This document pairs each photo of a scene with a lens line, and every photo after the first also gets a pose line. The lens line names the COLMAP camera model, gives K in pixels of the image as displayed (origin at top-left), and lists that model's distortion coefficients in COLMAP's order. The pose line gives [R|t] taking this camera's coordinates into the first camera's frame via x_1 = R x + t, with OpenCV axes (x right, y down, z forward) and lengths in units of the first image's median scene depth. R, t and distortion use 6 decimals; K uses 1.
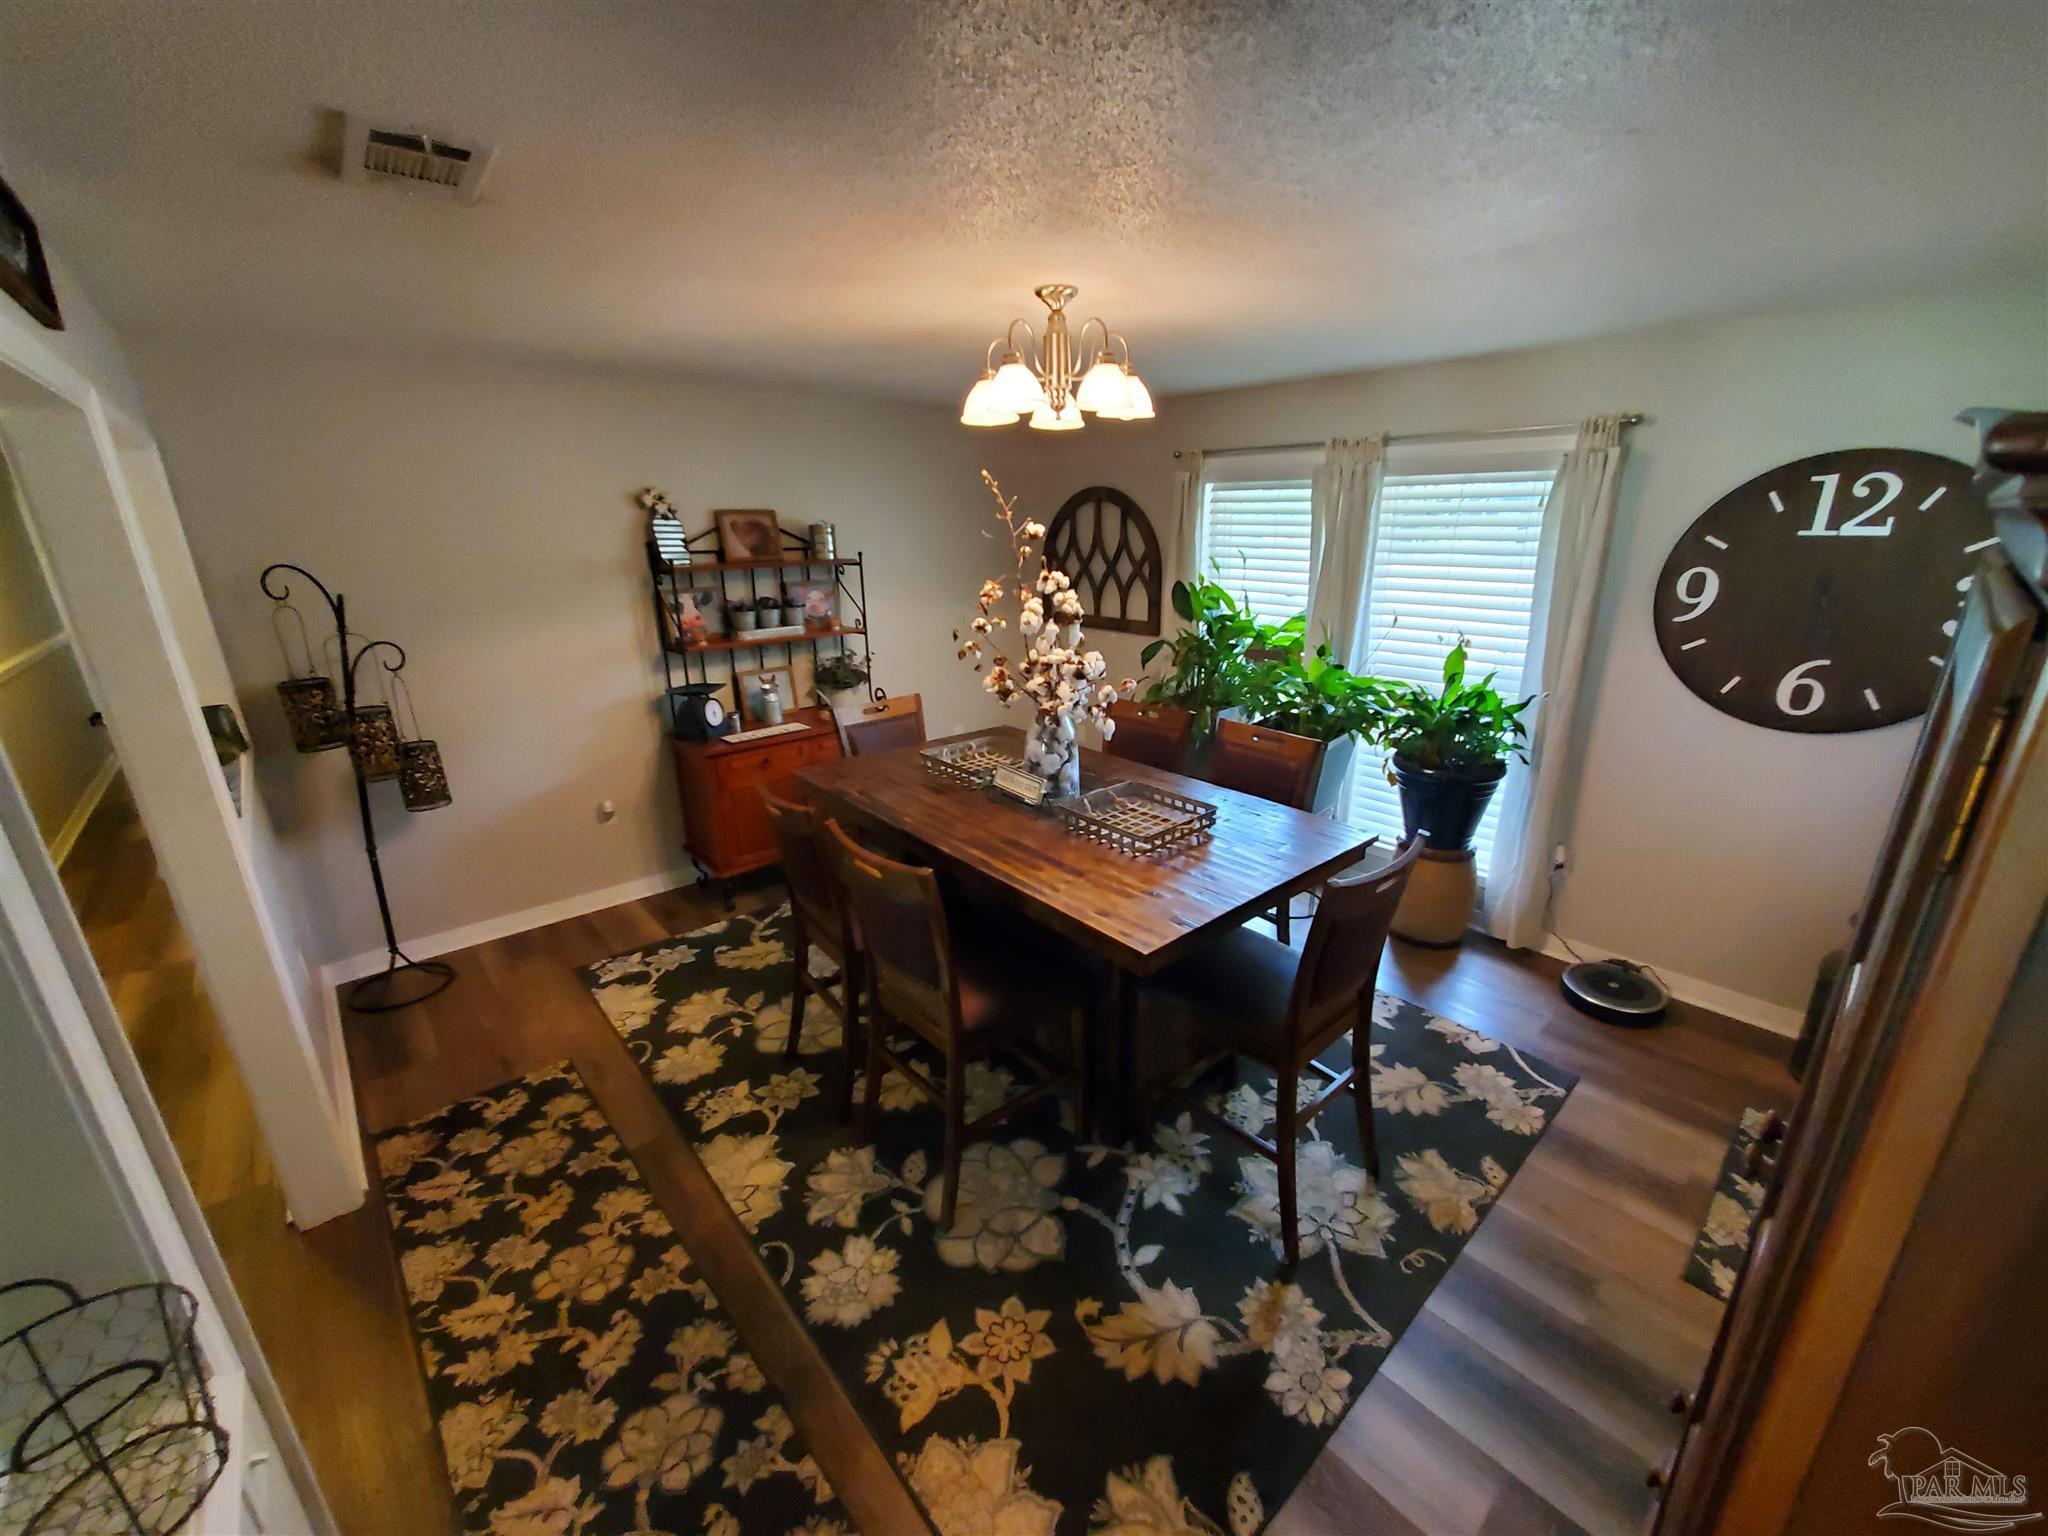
lens RADIAL K [[808.8, 0, 1054.9], [0, 808.8, 773.6], [0, 0, 1]] dist [0.002463, -0.000230]
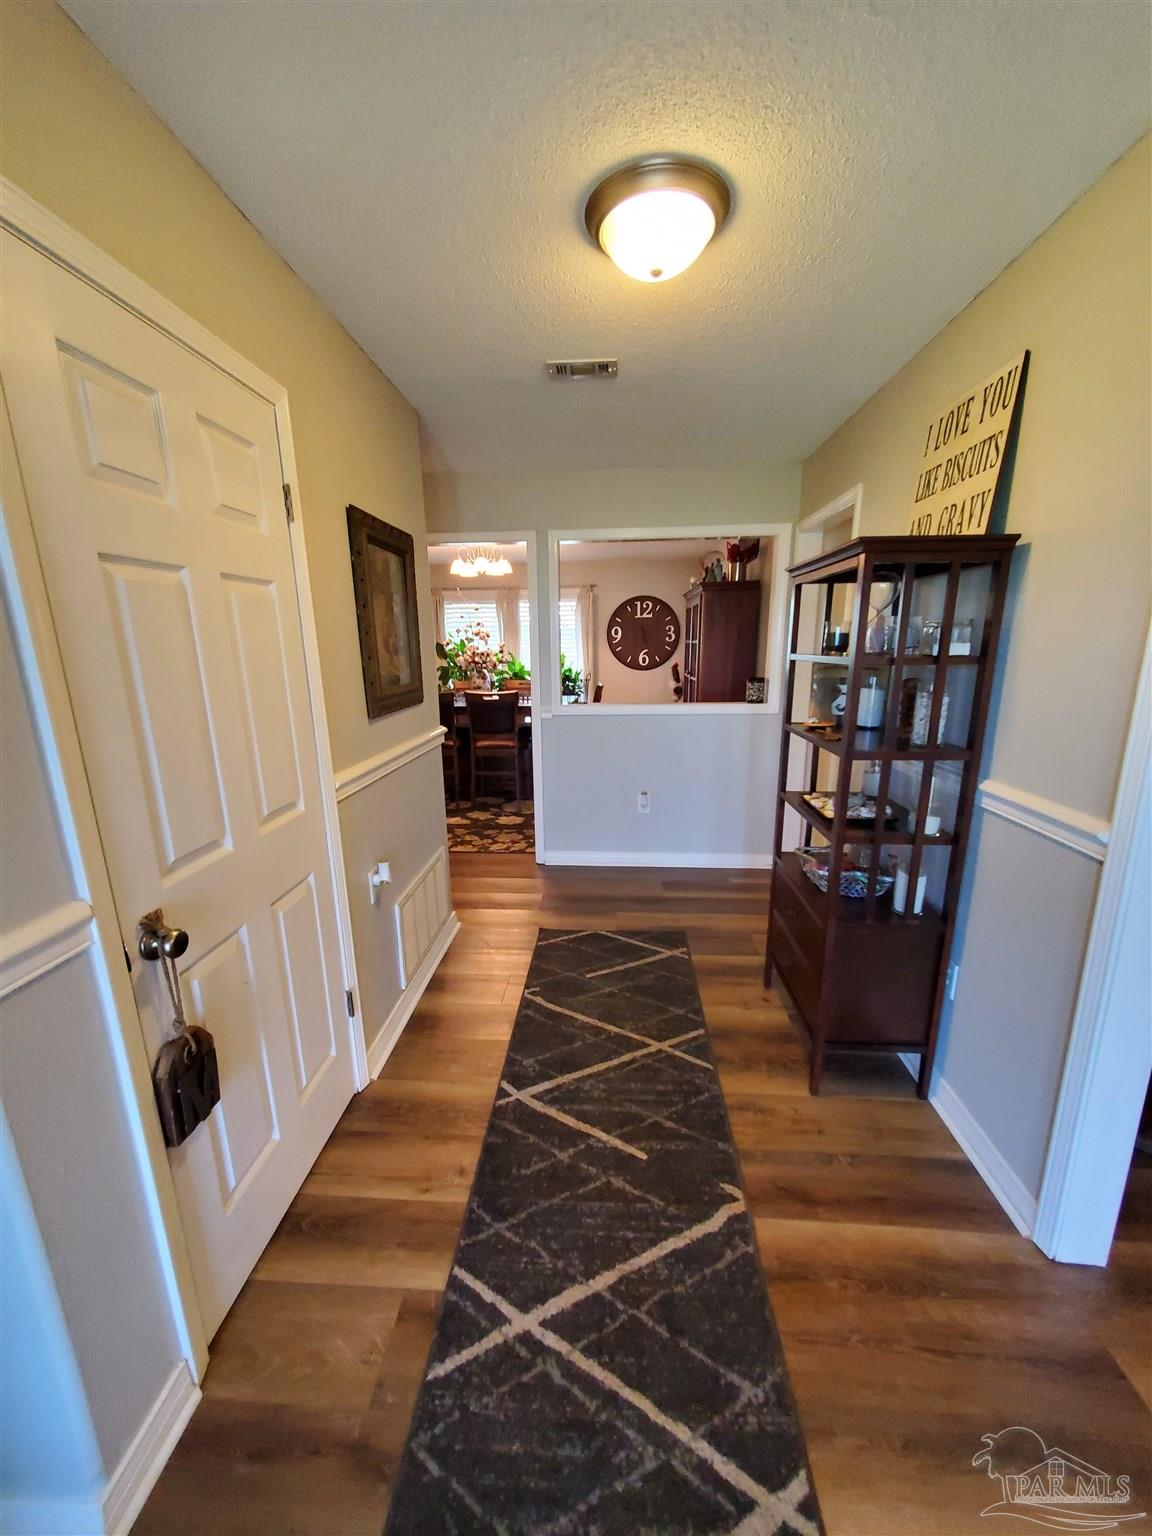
lens RADIAL K [[595.5, 0, 573.9], [0, 595.5, 787.6], [0, 0, 1]] dist [0.001057, -0.000080]
pose [[0.733534, -0.166123, 0.659038, -1.231044], [0.215964, 0.976384, 0.005740, 0.395665], [-0.644428, 0.138118, 0.752087, -0.779971]]
